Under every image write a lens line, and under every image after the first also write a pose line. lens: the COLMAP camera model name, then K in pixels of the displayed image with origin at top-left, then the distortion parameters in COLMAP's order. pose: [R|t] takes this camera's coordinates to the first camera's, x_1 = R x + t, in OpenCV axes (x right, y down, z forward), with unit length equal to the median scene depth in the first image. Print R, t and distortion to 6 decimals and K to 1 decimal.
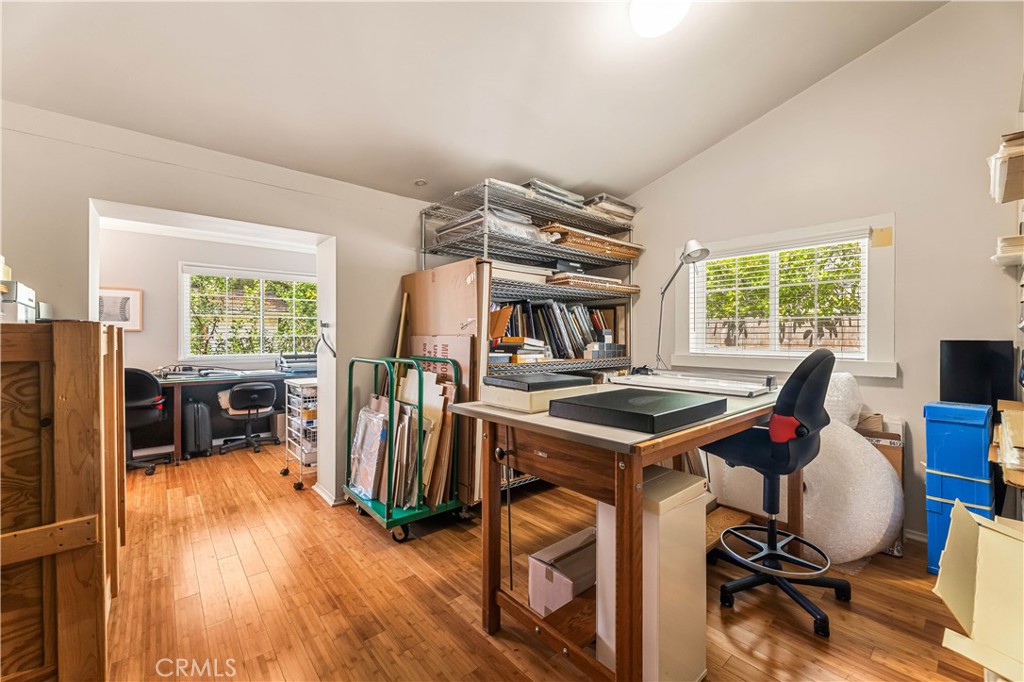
lens RADIAL K [[406.9, 0, 513.3], [0, 406.9, 341.7], [0, 0, 1]] dist [-0.001394, -0.000294]
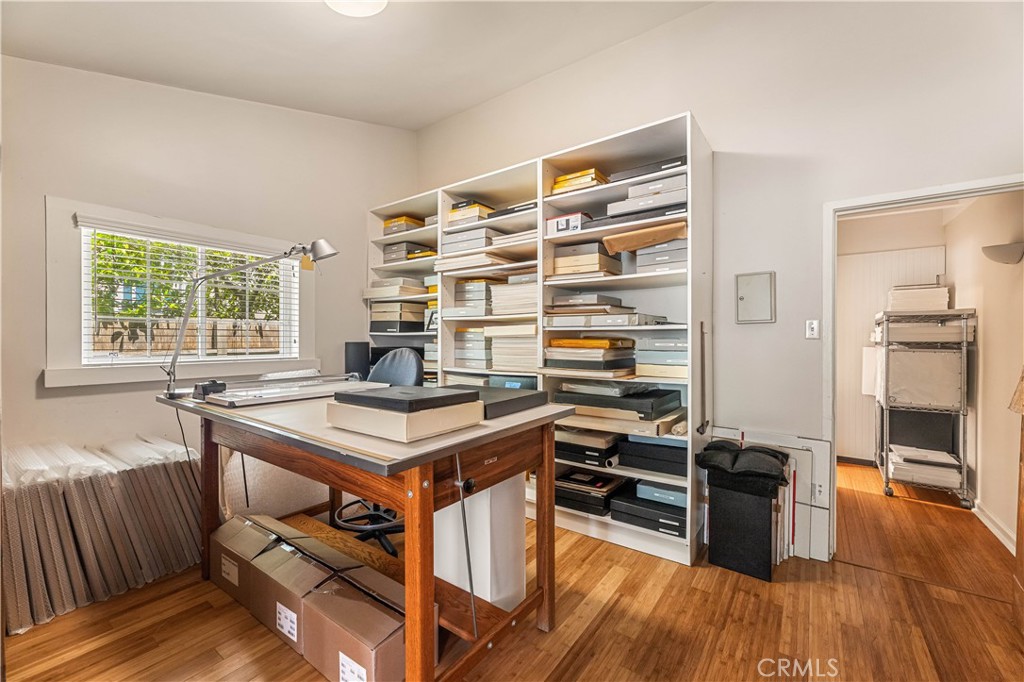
lens RADIAL K [[406.9, 0, 513.3], [0, 406.9, 341.7], [0, 0, 1]] dist [-0.001394, -0.000294]
pose [[-0.221975, -0.005621, 0.975036, -0.308003], [0.010861, 0.999907, 0.008237, -0.006556], [-0.974992, 0.012418, -0.221893, 0.397521]]
